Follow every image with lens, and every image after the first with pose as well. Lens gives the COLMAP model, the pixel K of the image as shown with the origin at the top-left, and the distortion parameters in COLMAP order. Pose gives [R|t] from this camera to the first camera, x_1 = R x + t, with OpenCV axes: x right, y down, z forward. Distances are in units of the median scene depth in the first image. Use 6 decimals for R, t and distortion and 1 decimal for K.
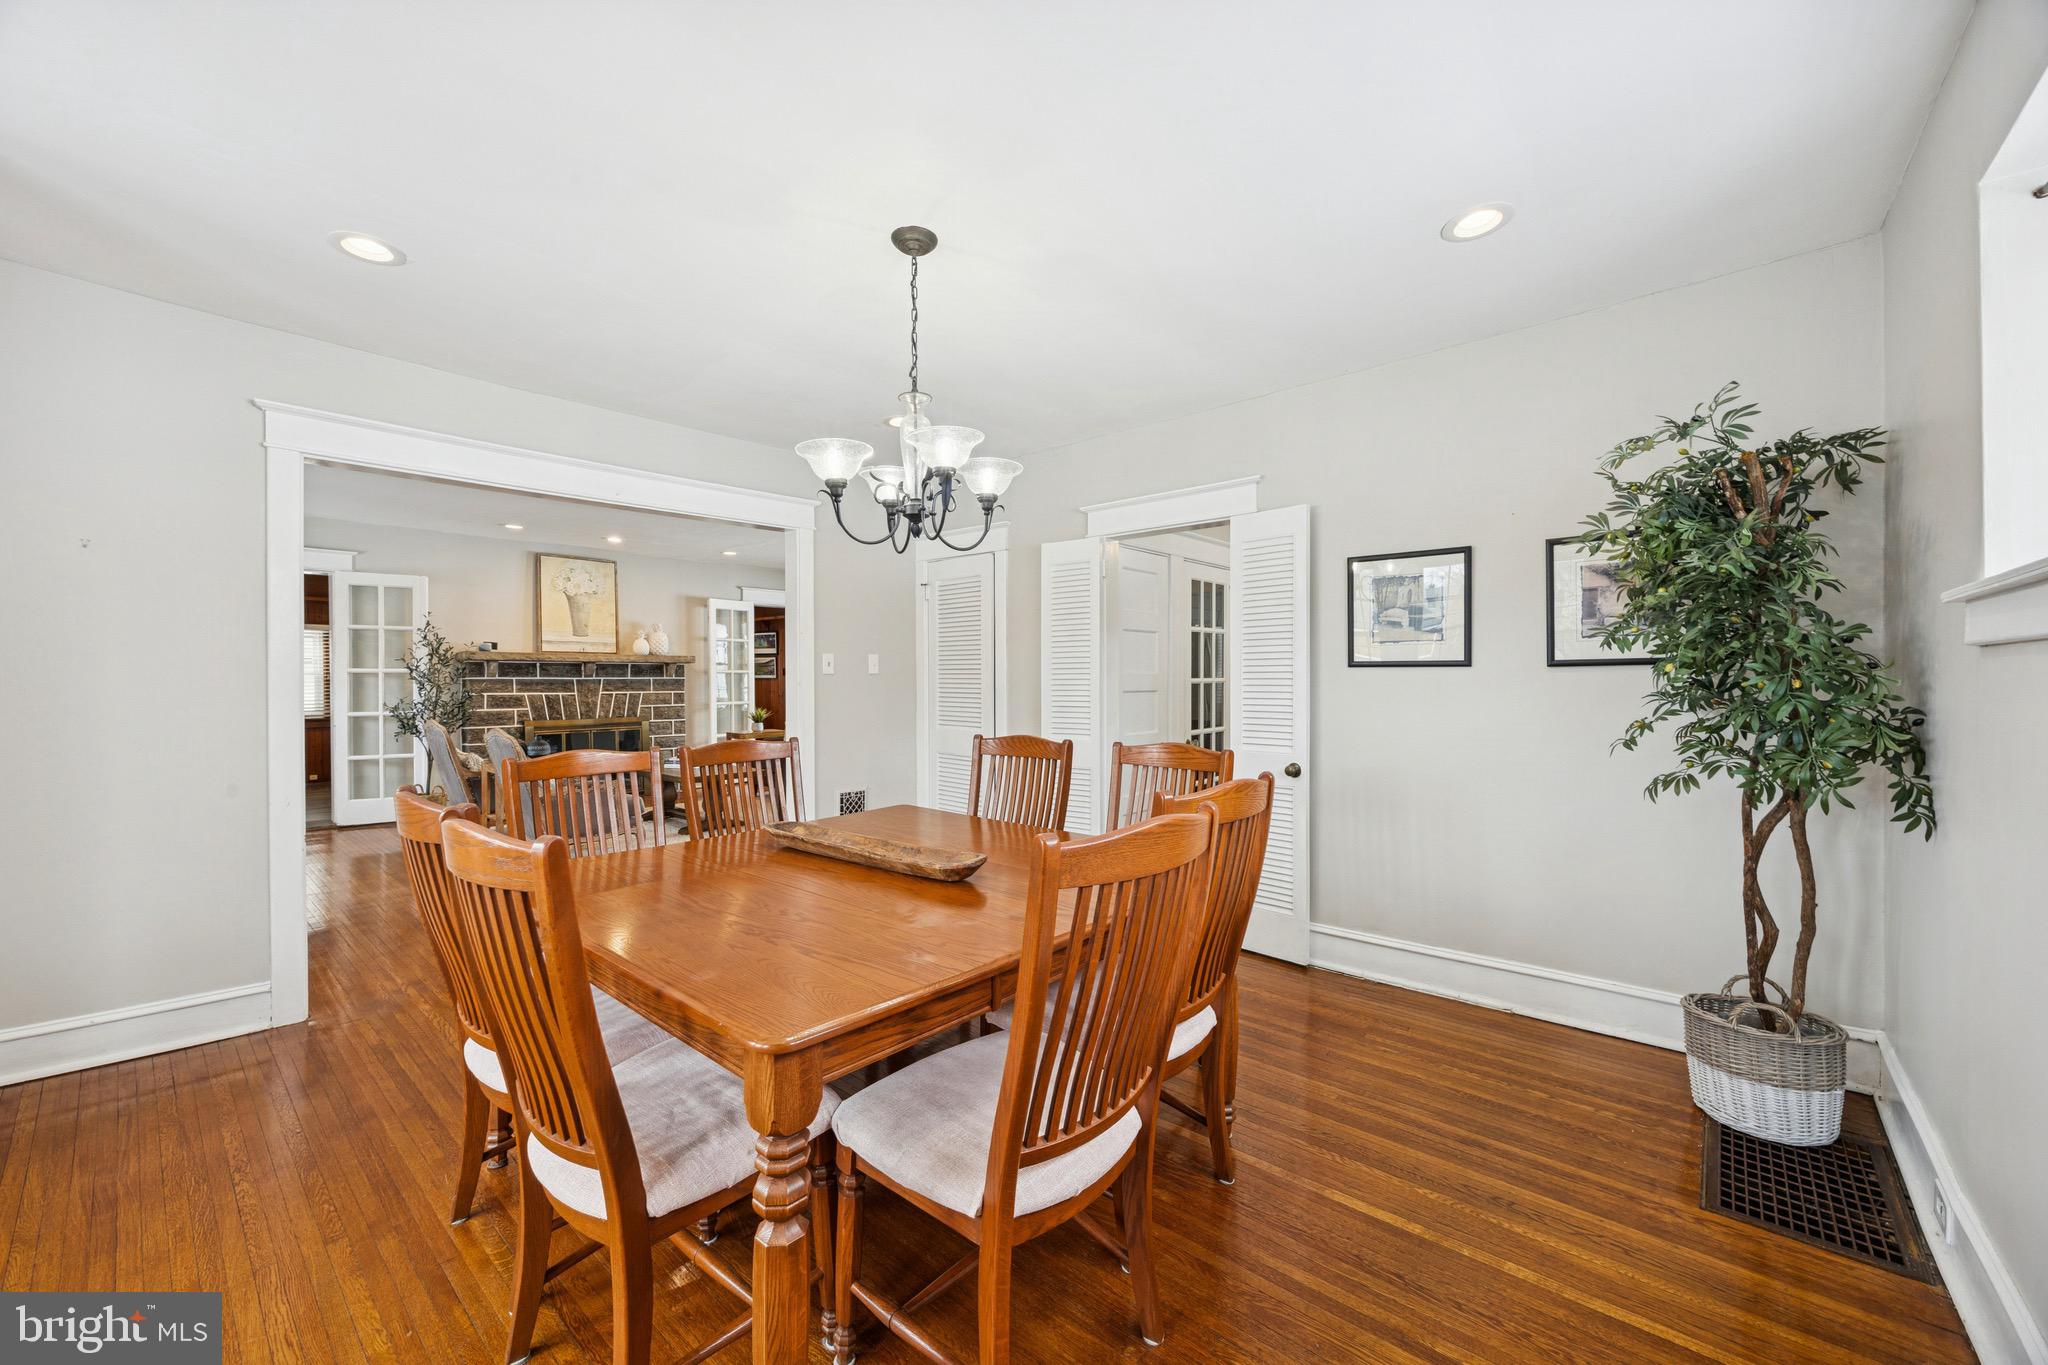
lens RADIAL K [[779.3, 0, 1013.7], [0, 779.3, 682.1], [0, 0, 1]] dist [-0.002021, -0.000133]
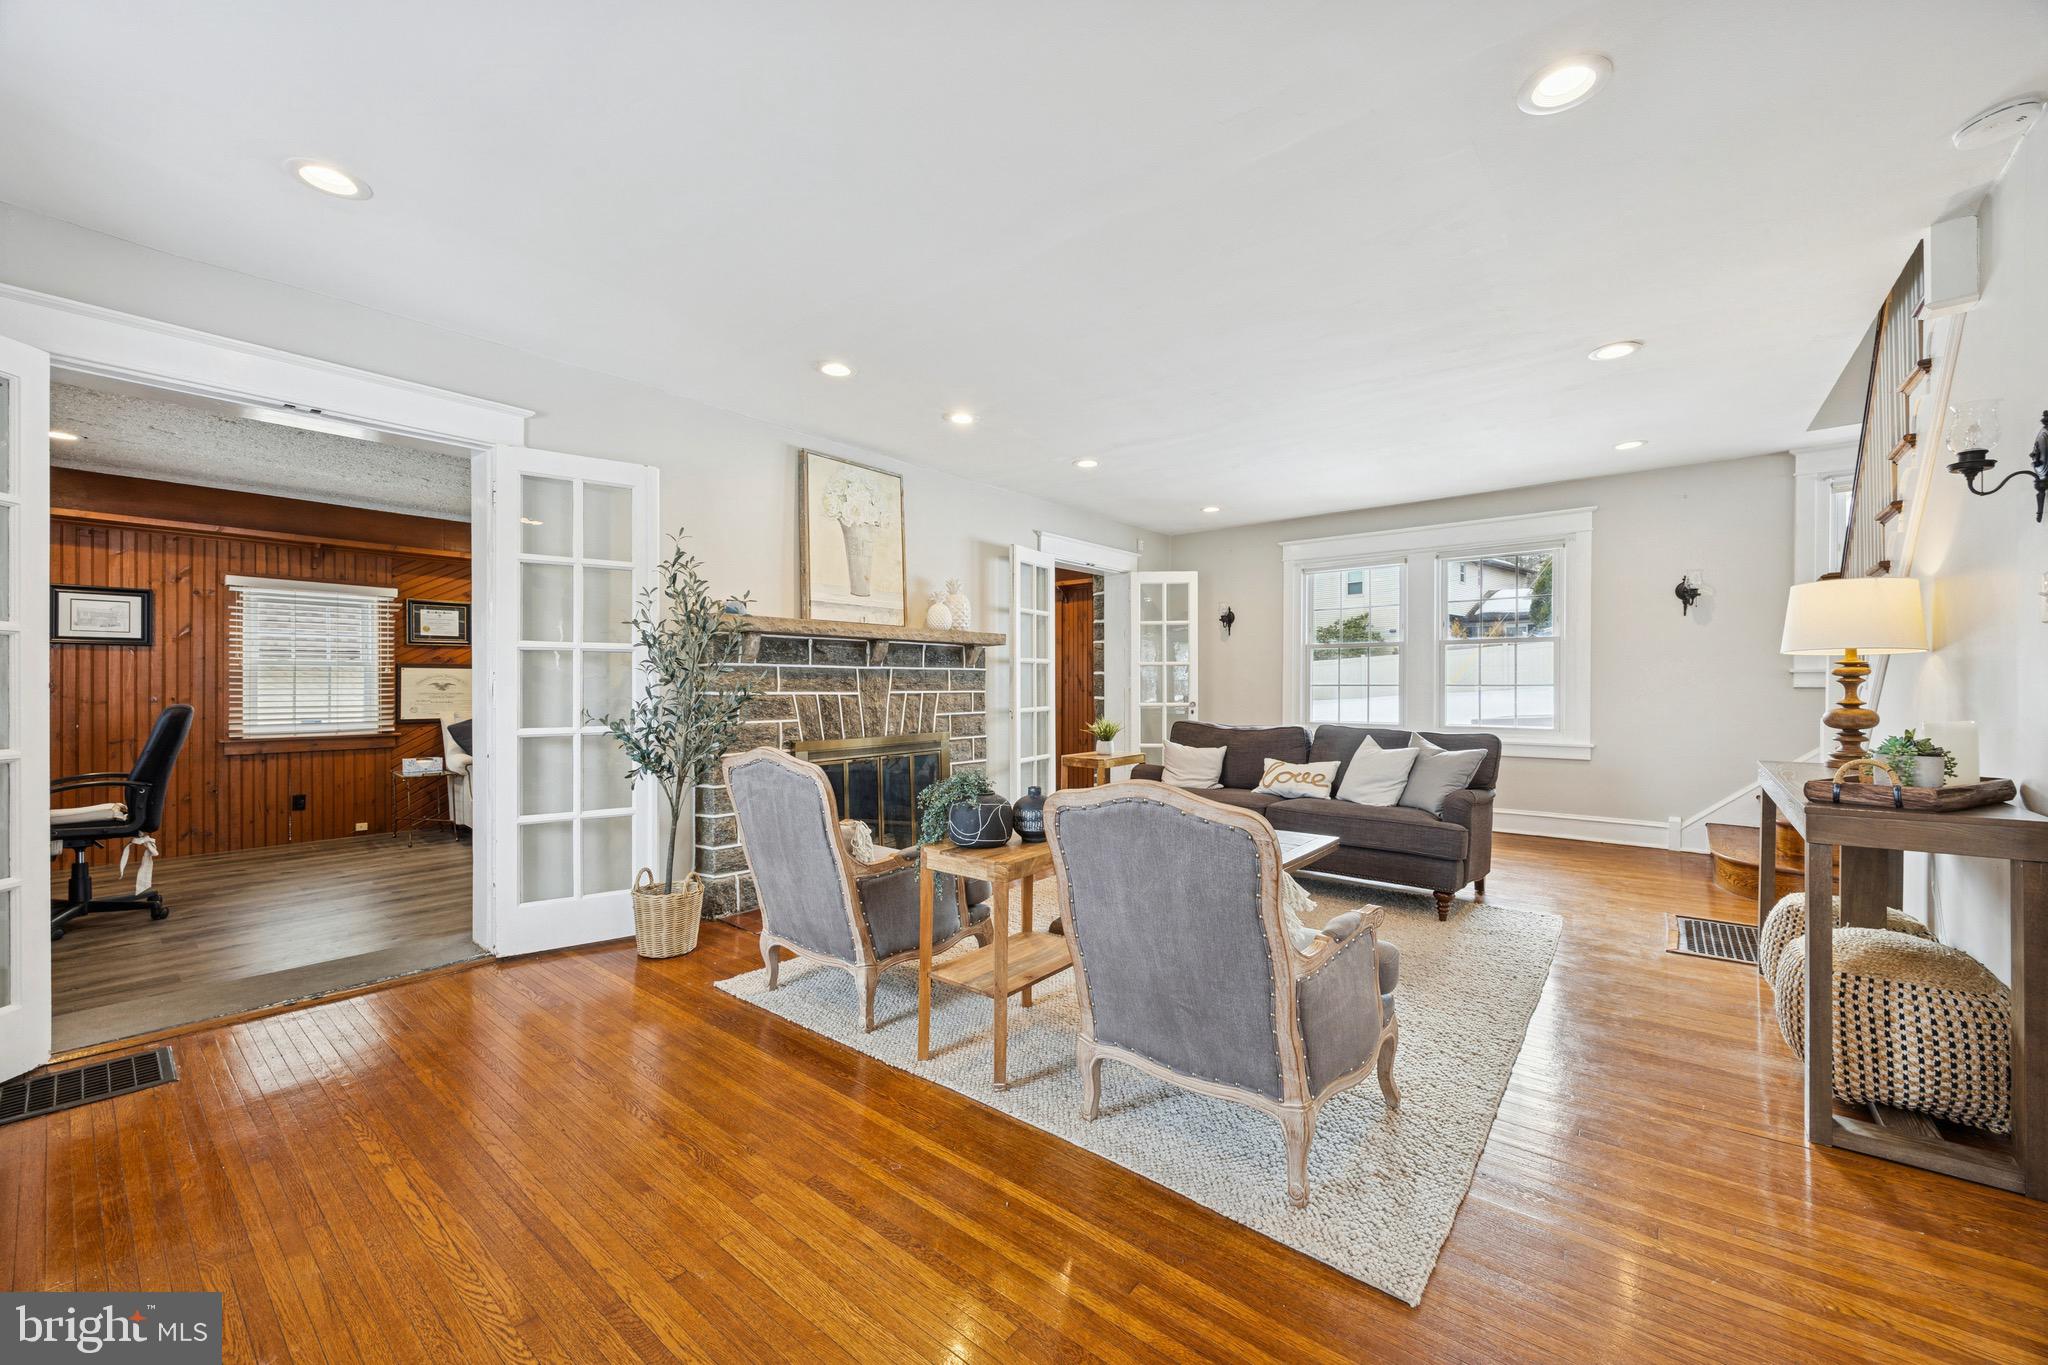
lens RADIAL K [[779.3, 0, 1029.4], [0, 779.3, 686.8], [0, 0, 1]] dist [-0.002021, -0.000133]
pose [[0.998241, 0.010738, 0.058314, -0.463091], [-0.011197, 0.999909, 0.007538, 0.004013], [-0.058228, -0.008178, 0.998270, 0.402900]]
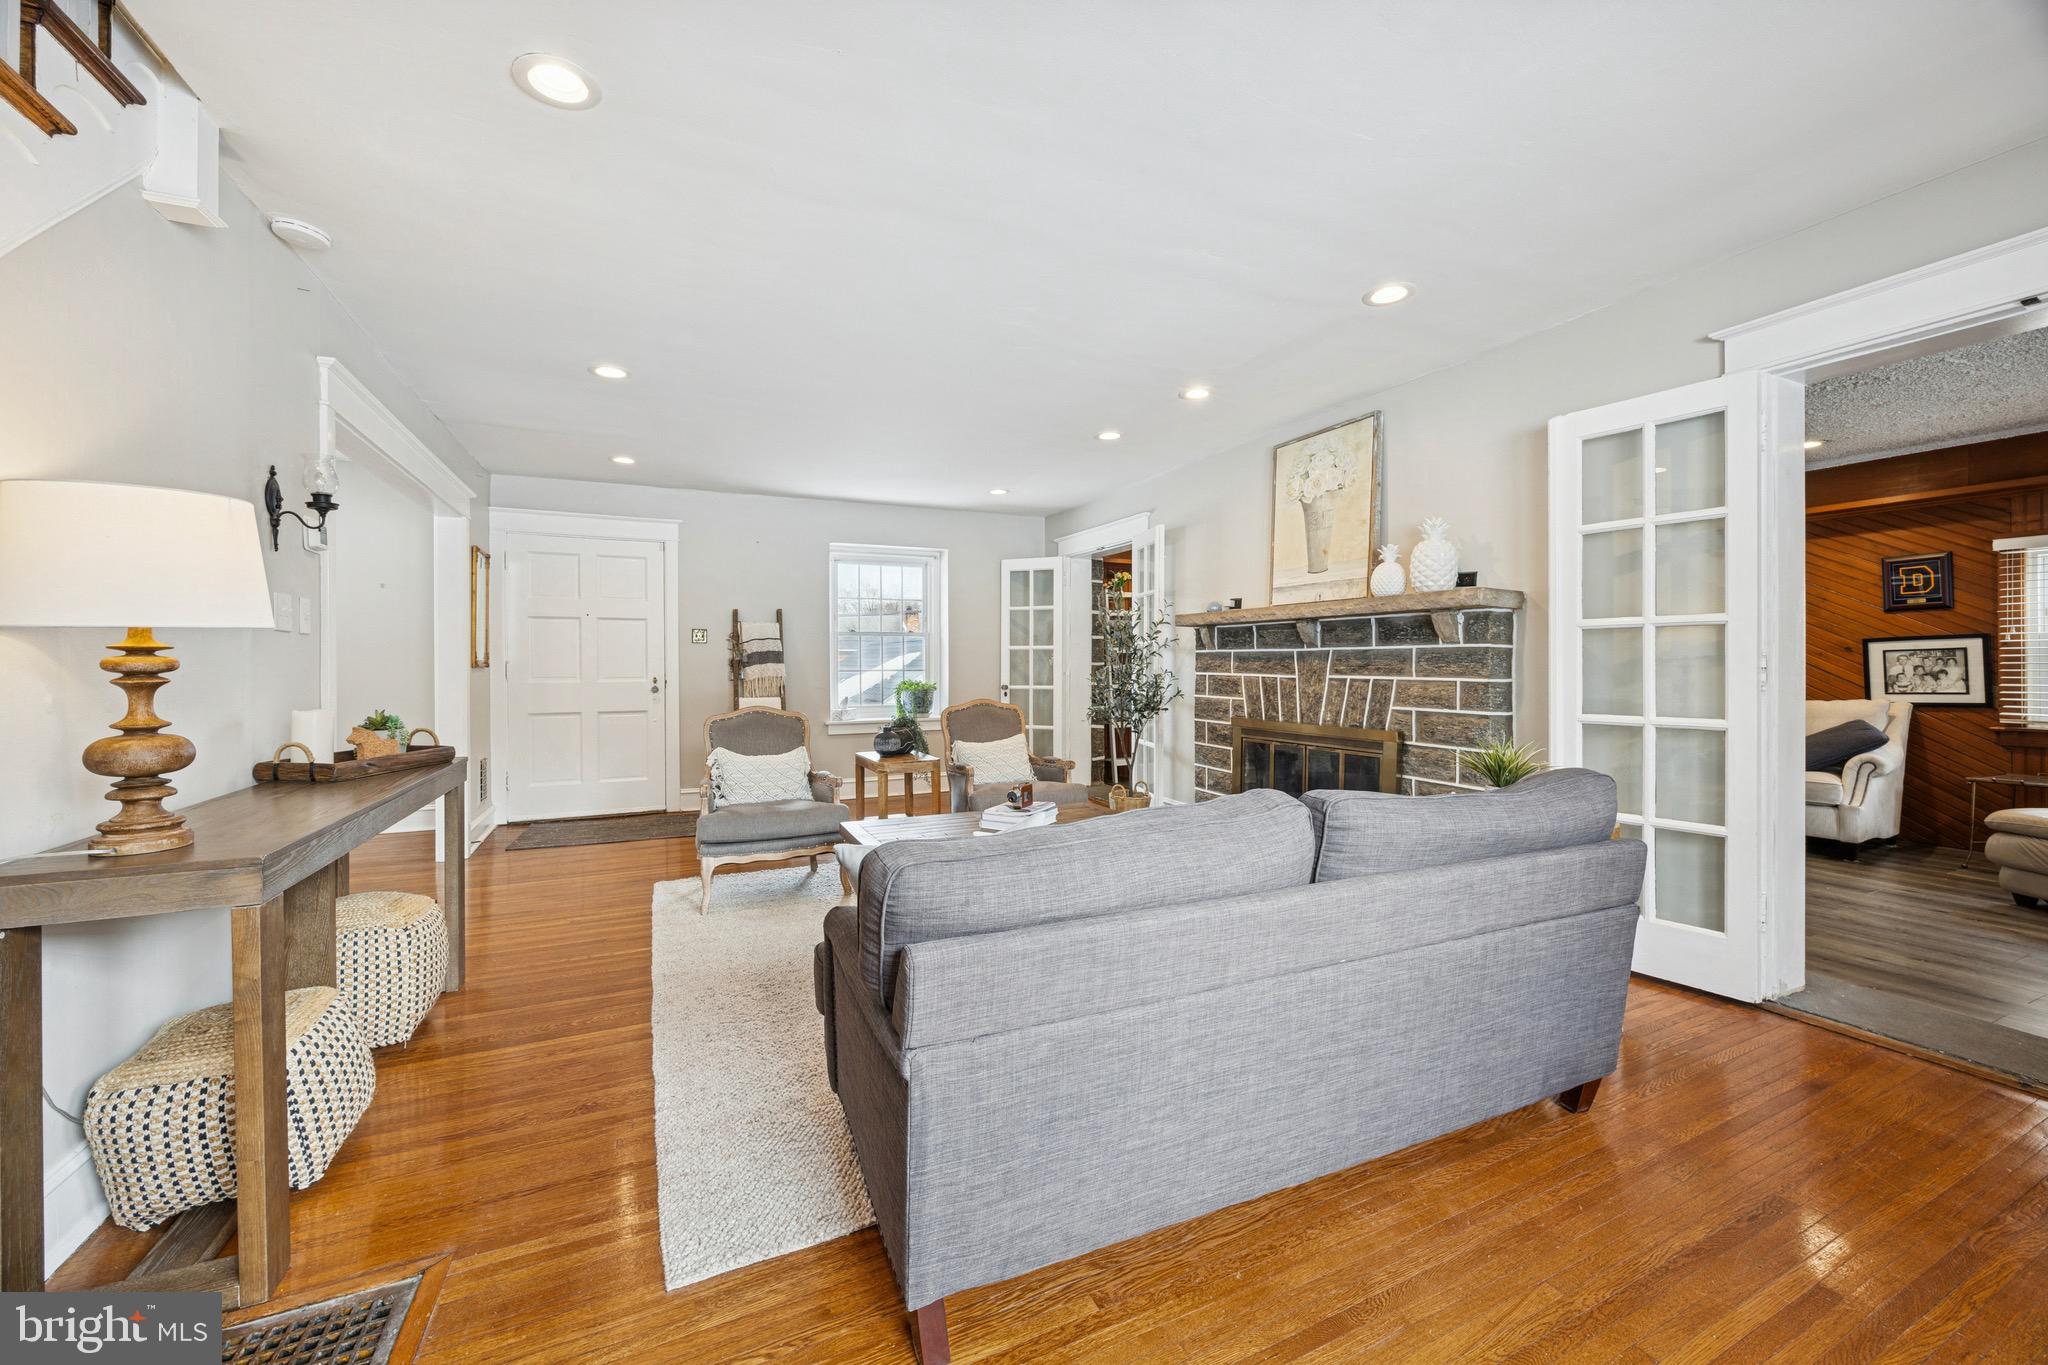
lens RADIAL K [[779.3, 0, 1009.5], [0, 779.3, 669.0], [0, 0, 1]] dist [-0.002021, -0.000133]
pose [[-0.403993, 0.023174, -0.914469, 0.039096], [0.013984, 0.999719, 0.019157, -0.004378], [0.914655, -0.005049, -0.404203, 1.026525]]
